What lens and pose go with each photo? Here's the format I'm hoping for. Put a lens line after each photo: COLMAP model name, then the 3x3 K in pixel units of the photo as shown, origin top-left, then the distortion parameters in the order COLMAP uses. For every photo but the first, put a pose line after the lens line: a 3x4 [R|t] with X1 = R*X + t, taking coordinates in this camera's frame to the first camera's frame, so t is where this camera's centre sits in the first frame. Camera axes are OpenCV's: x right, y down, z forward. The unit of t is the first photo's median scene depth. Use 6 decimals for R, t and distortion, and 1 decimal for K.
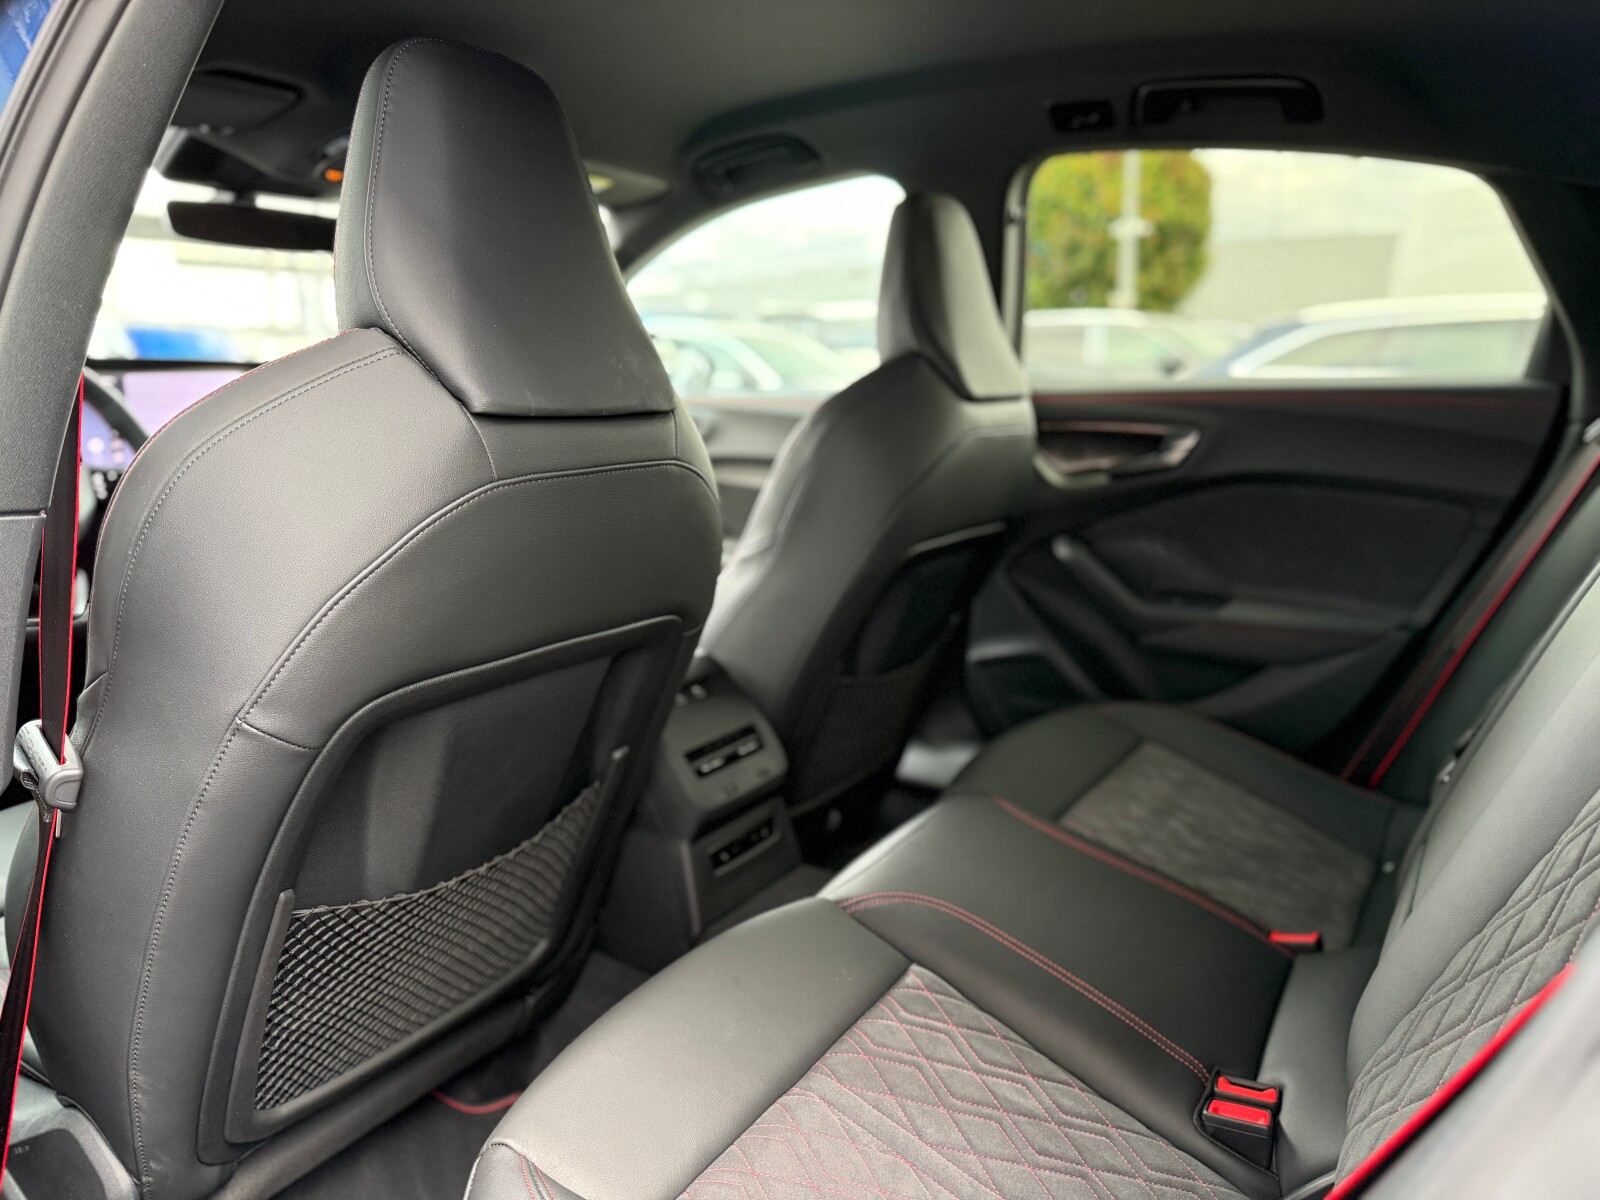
lens RADIAL K [[1127.9, 0, 800.0], [0, 1127.9, 600.0], [0, 0, 1]] dist [0.054716, -0.092420]
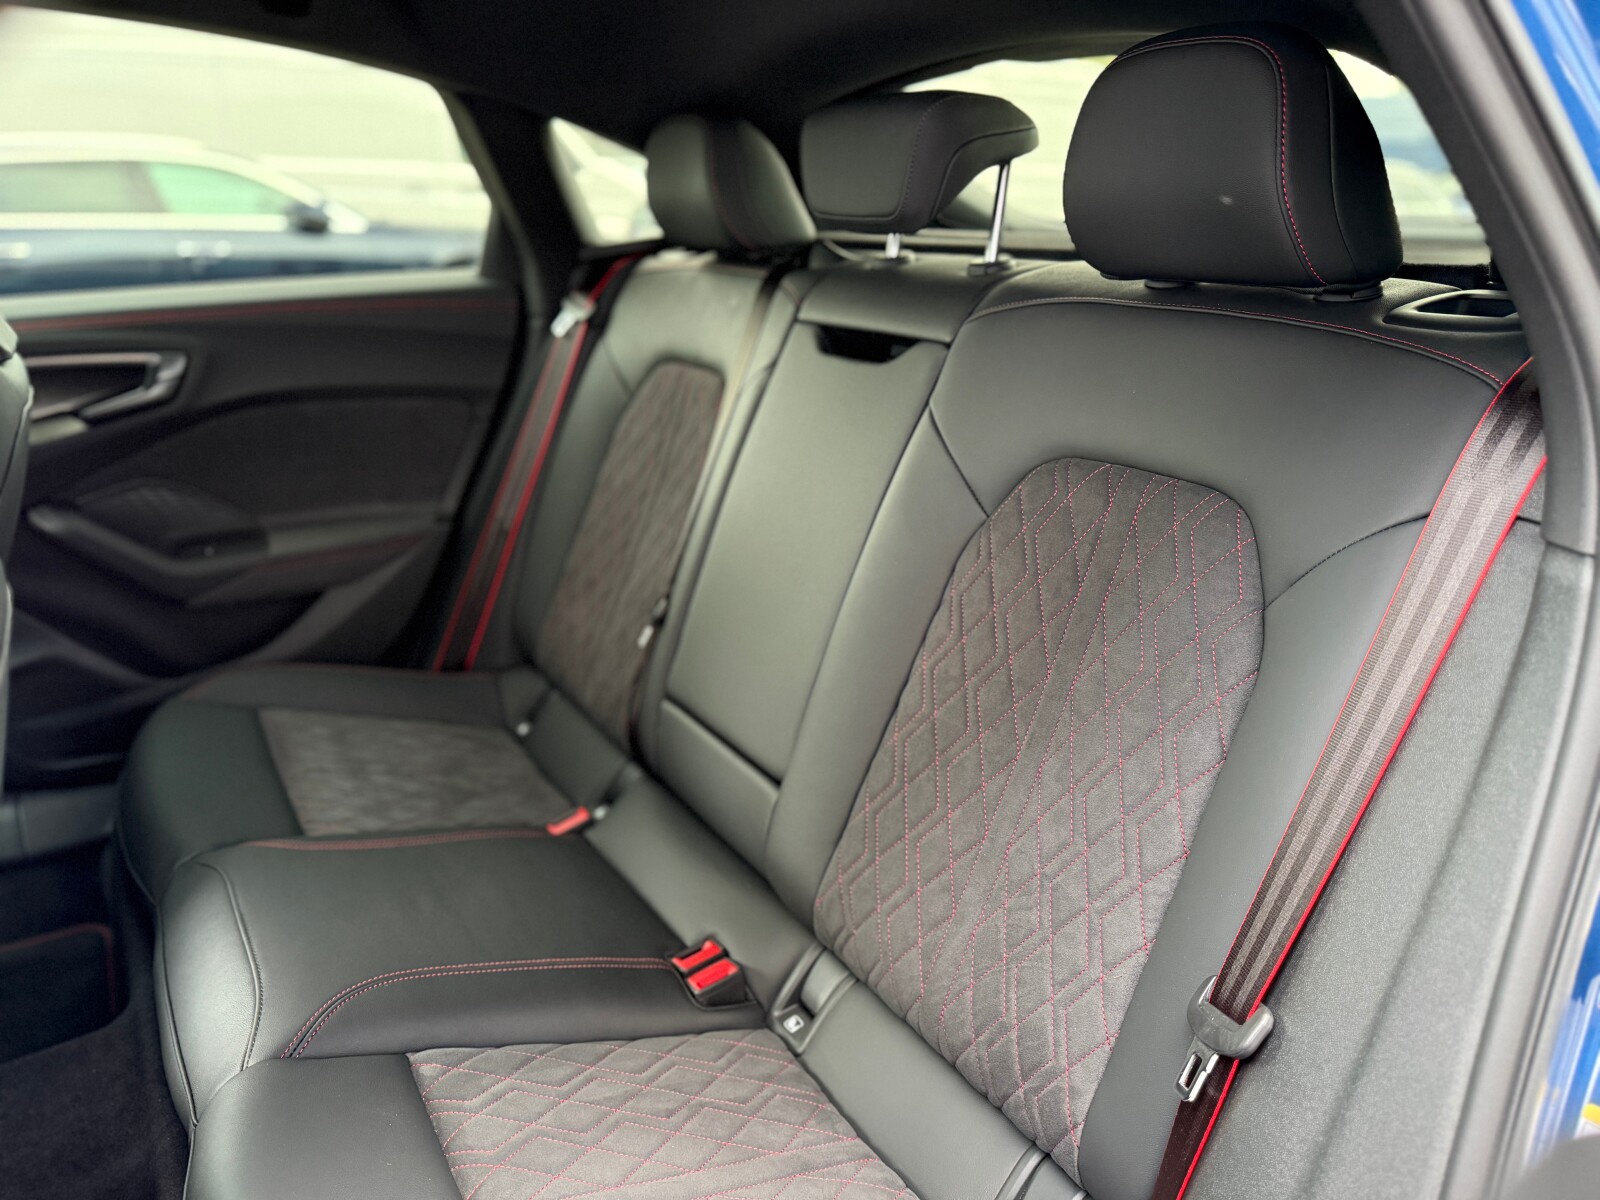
lens RADIAL K [[1127.9, 0, 800.0], [0, 1127.9, 600.0], [0, 0, 1]] dist [0.054716, -0.092420]
pose [[0.436363, -0.303113, 0.847178, -0.280569], [0.181339, 0.951855, 0.247162, -0.119010], [-0.881308, 0.045774, 0.470320, 0.220808]]
